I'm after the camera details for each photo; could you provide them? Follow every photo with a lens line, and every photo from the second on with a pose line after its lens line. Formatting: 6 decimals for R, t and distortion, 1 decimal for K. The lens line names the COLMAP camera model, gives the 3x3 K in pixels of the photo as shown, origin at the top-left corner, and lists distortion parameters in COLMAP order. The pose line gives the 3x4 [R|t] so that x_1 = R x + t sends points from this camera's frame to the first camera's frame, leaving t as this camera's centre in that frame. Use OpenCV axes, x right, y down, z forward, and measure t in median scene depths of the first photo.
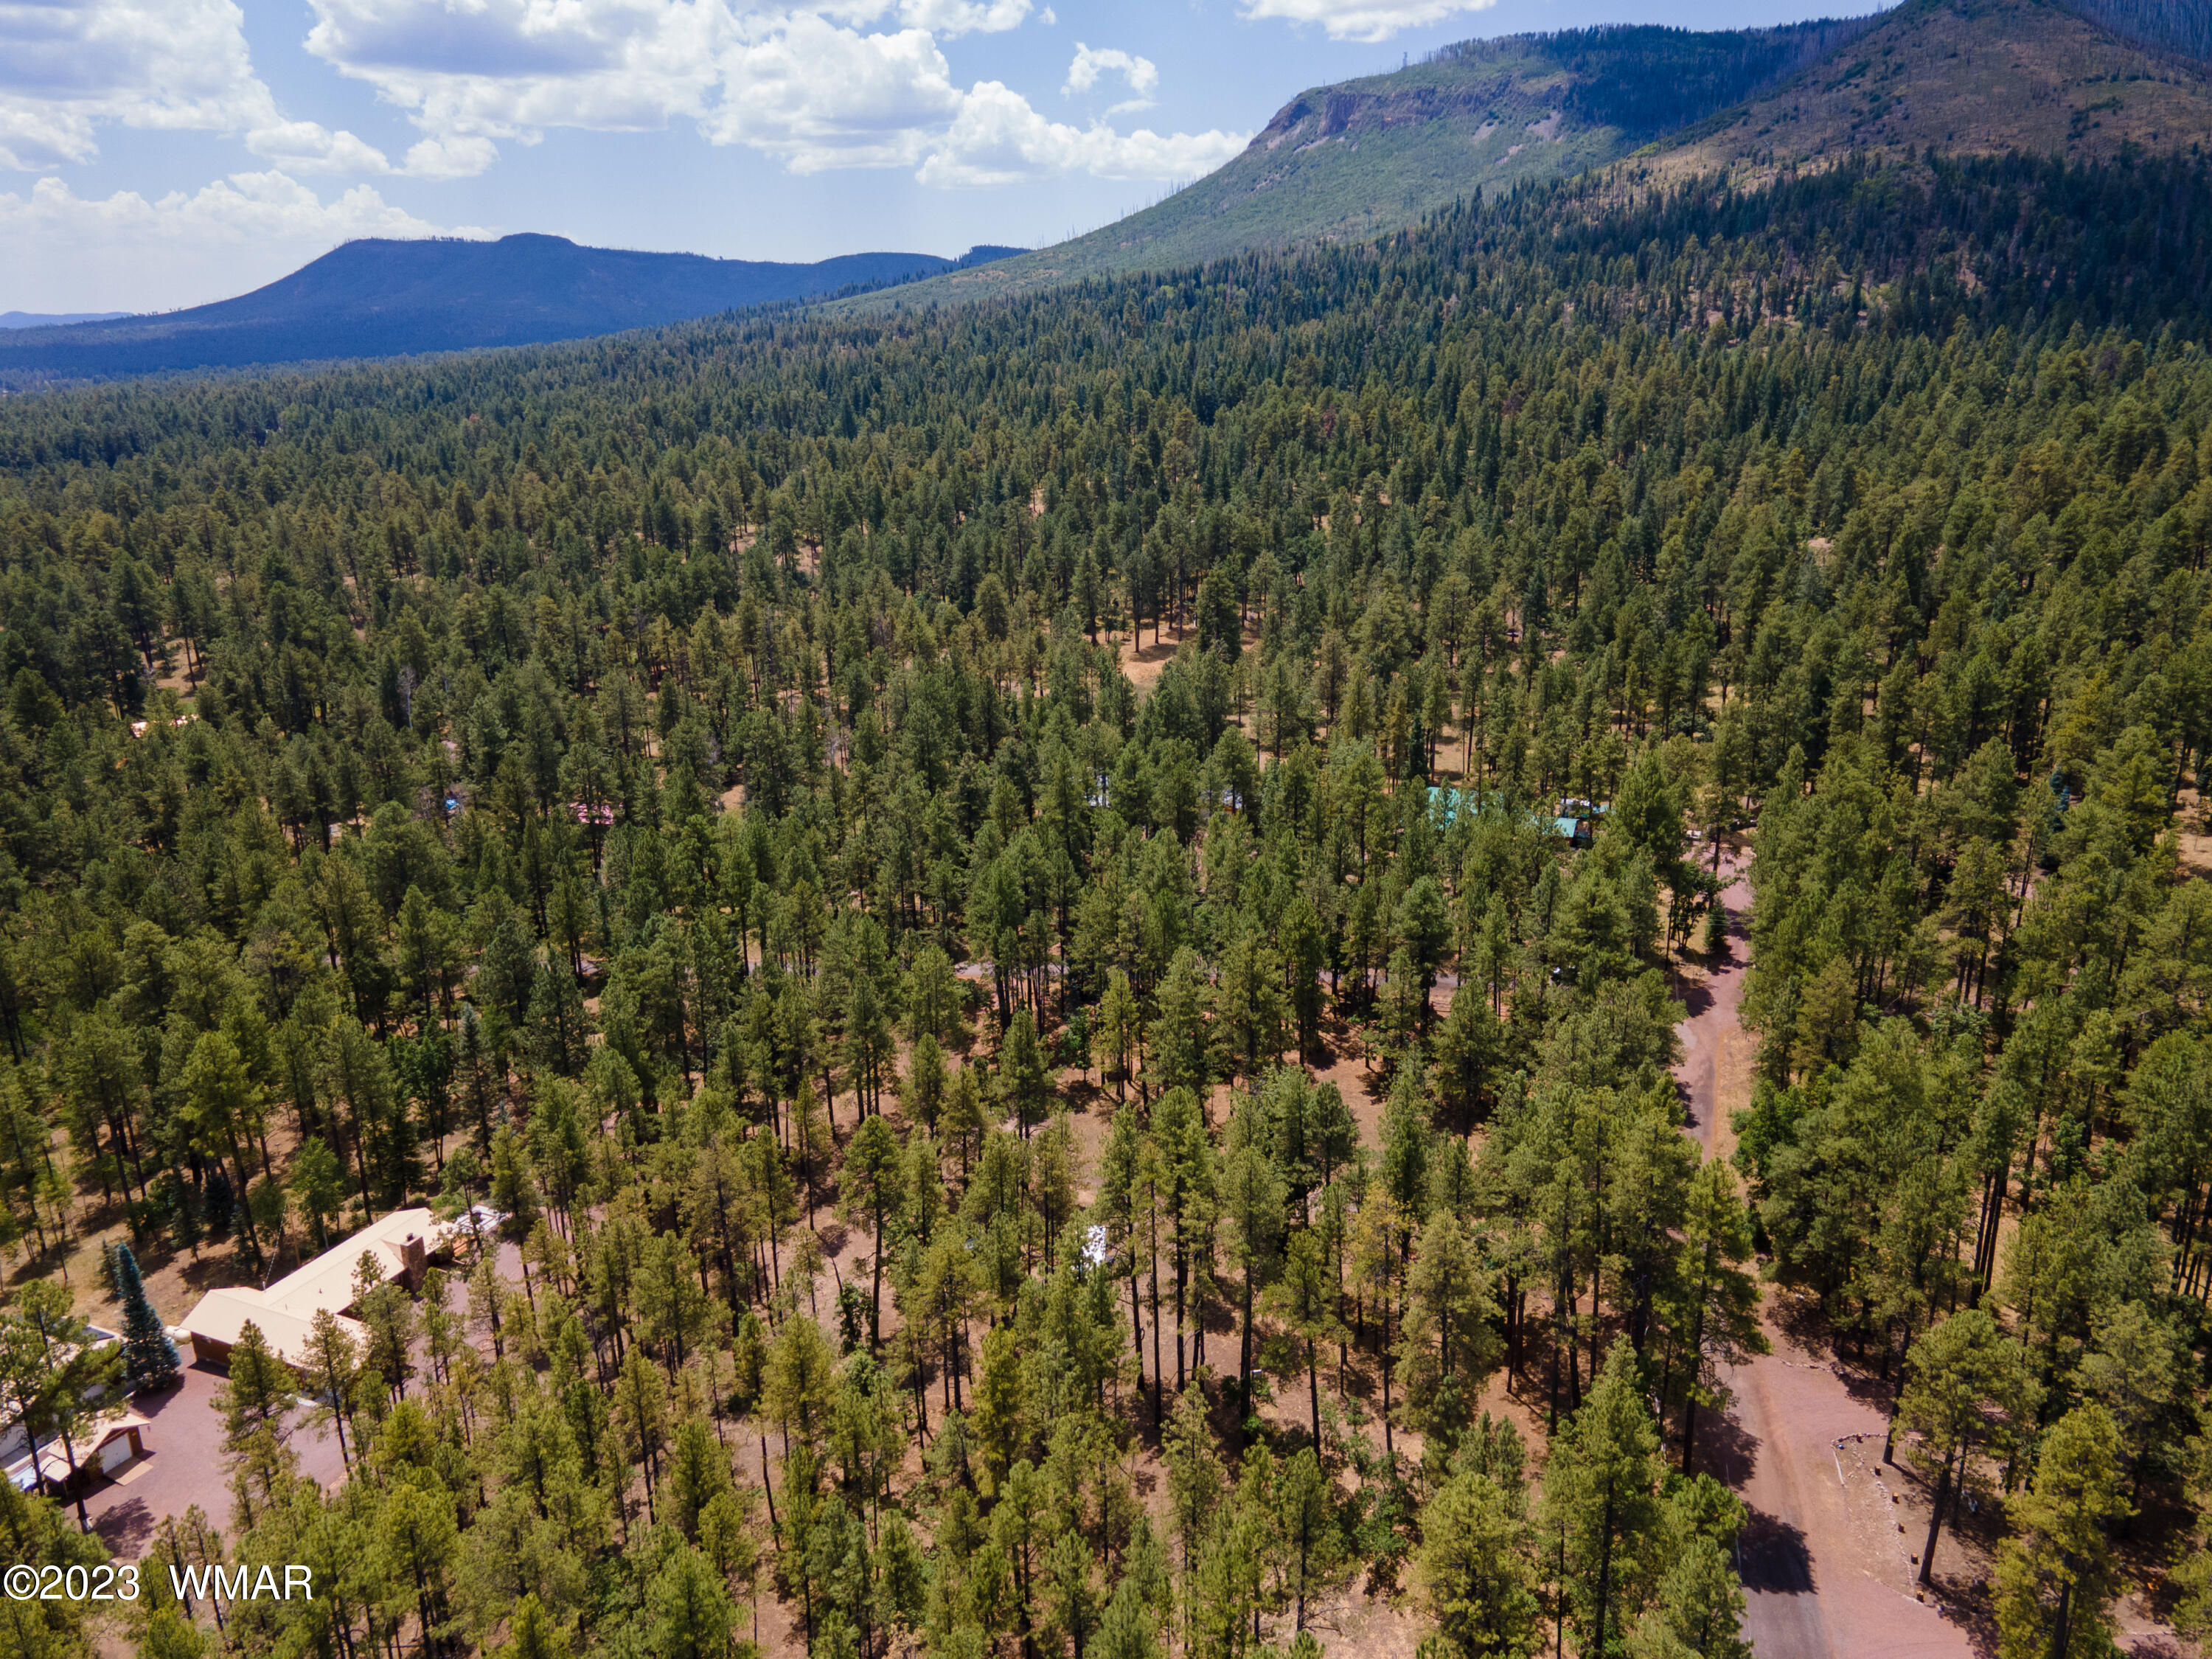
lens RADIAL K [[1599.2, 0, 1106.0], [0, 1599.2, 829.5], [0, 0, 1]] dist [0.044852, -0.000144]
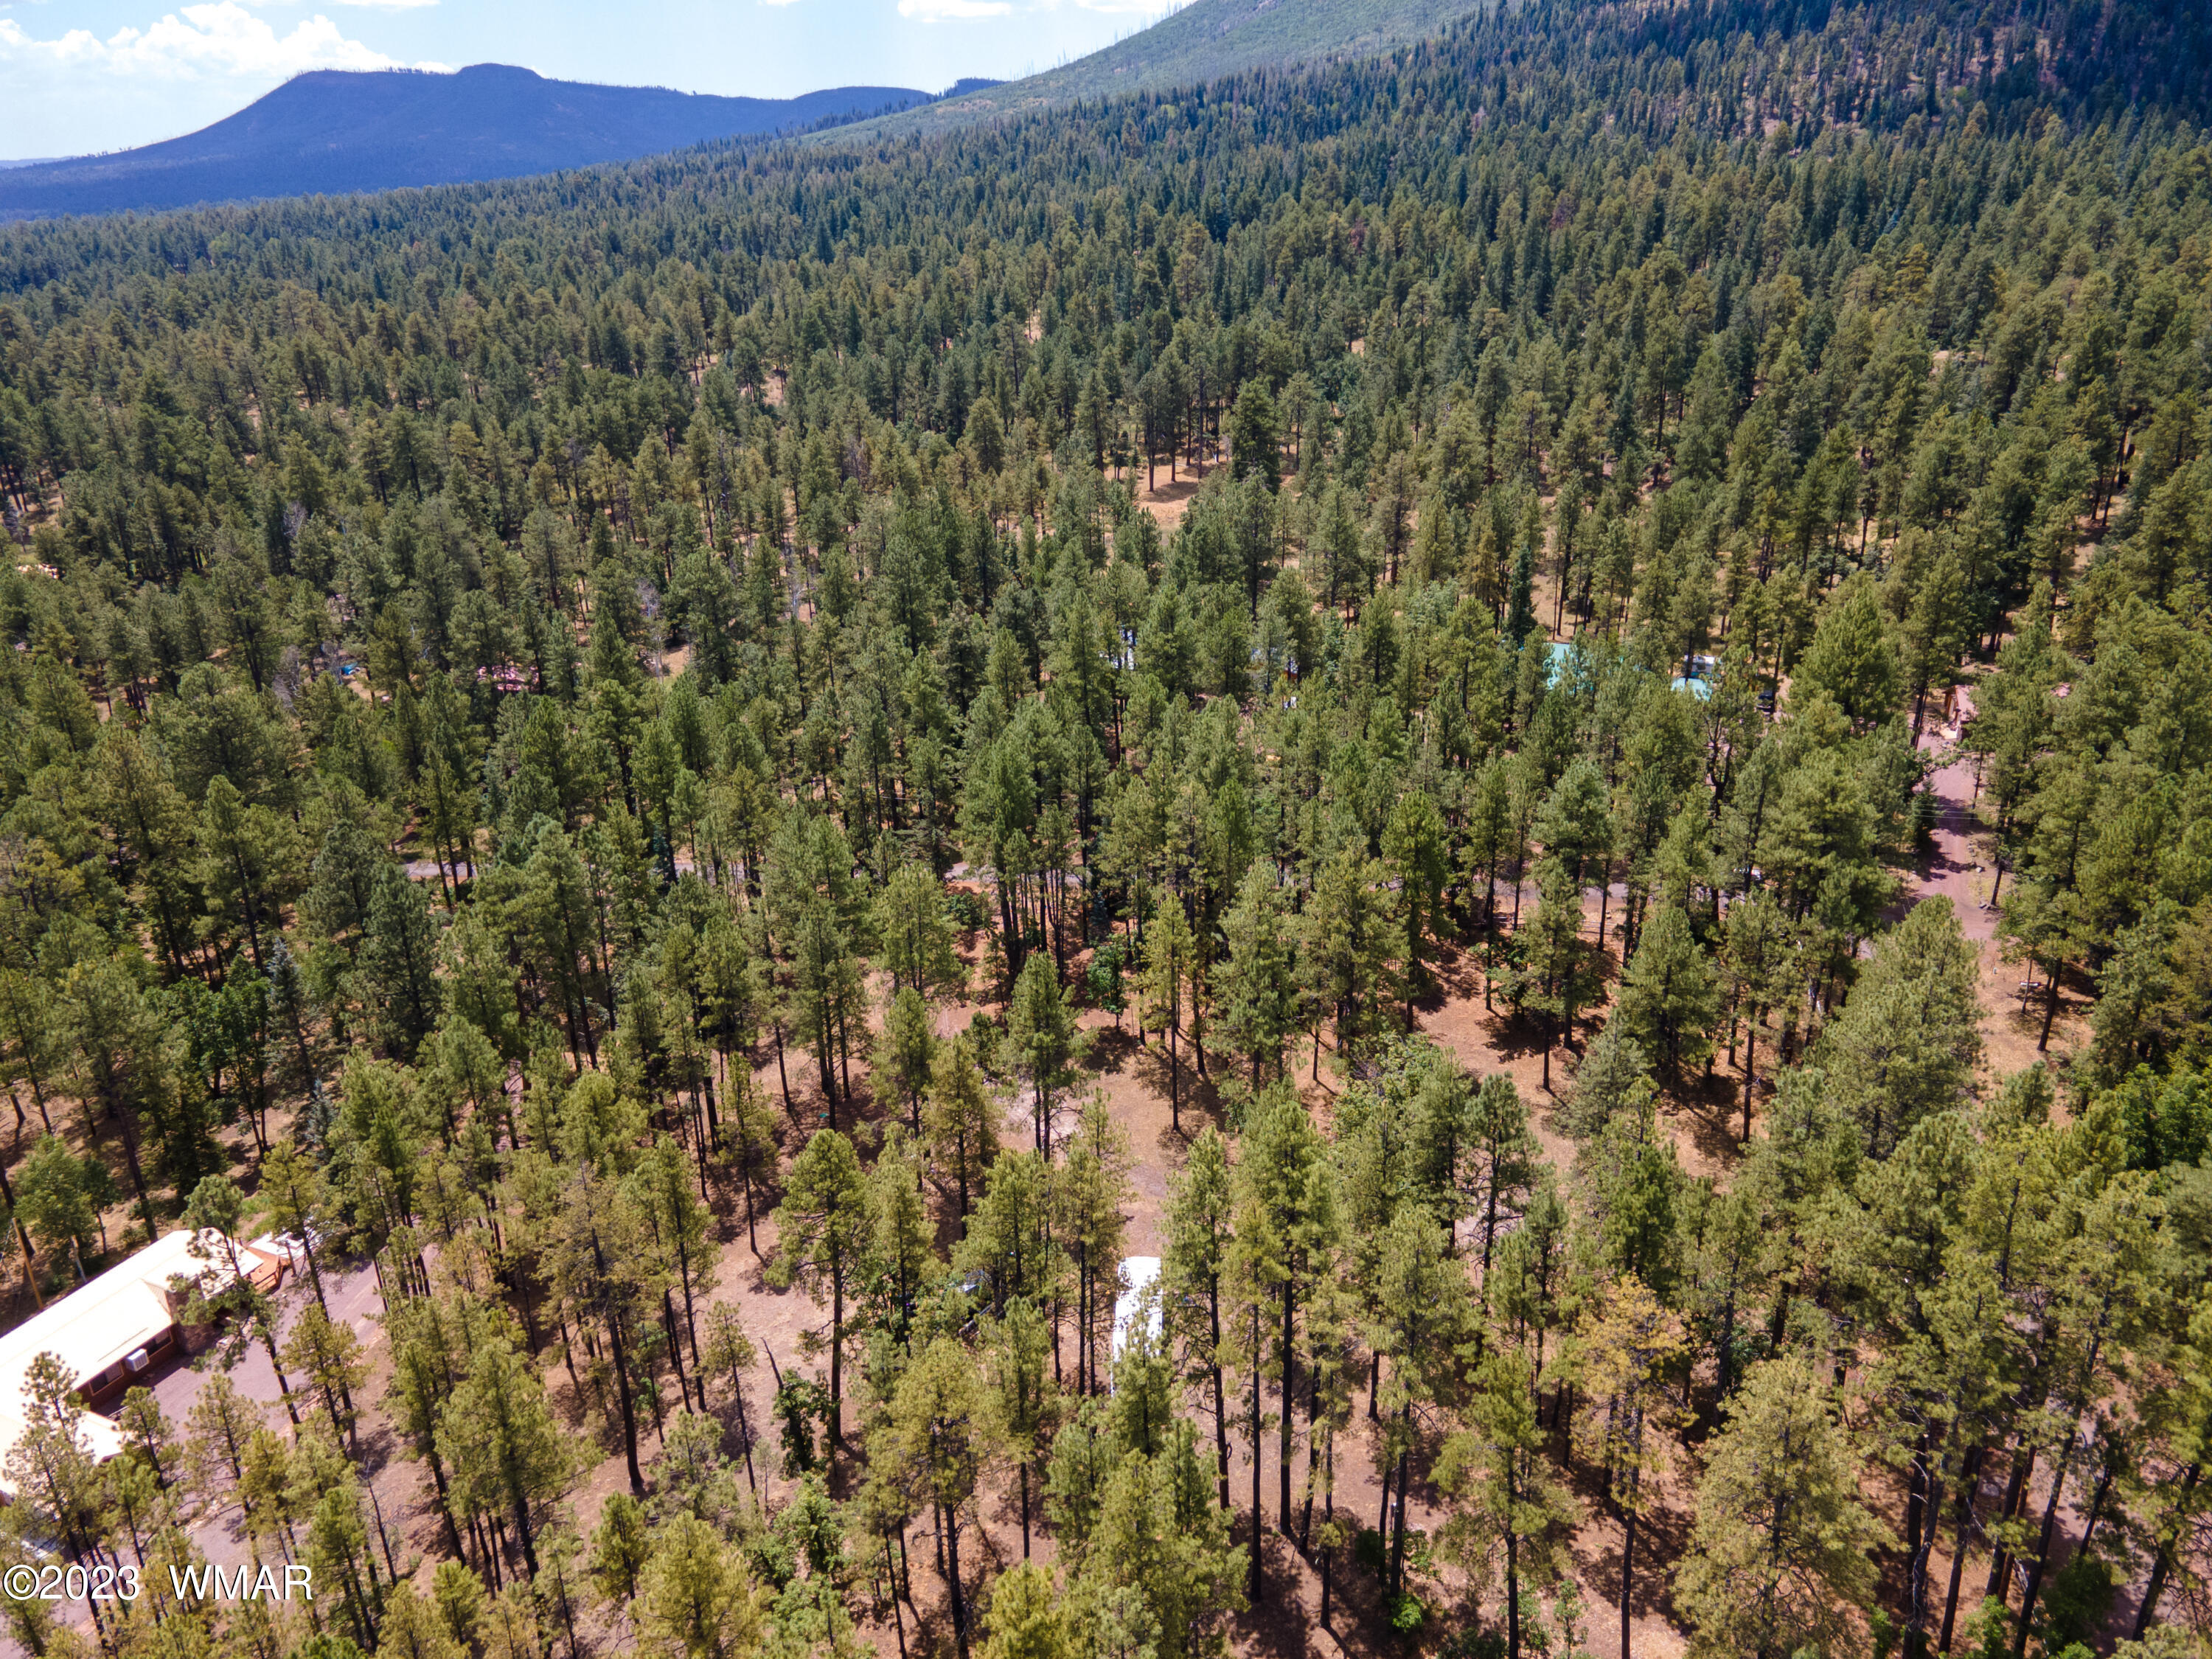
lens RADIAL K [[1599.2, 0, 1106.0], [0, 1599.2, 829.5], [0, 0, 1]] dist [0.044852, -0.000144]
pose [[0.999983, -0.004489, 0.003698, -0.011341], [0.004159, 0.996371, 0.085011, -0.001345], [-0.004066, -0.084994, 0.996373, 0.132701]]
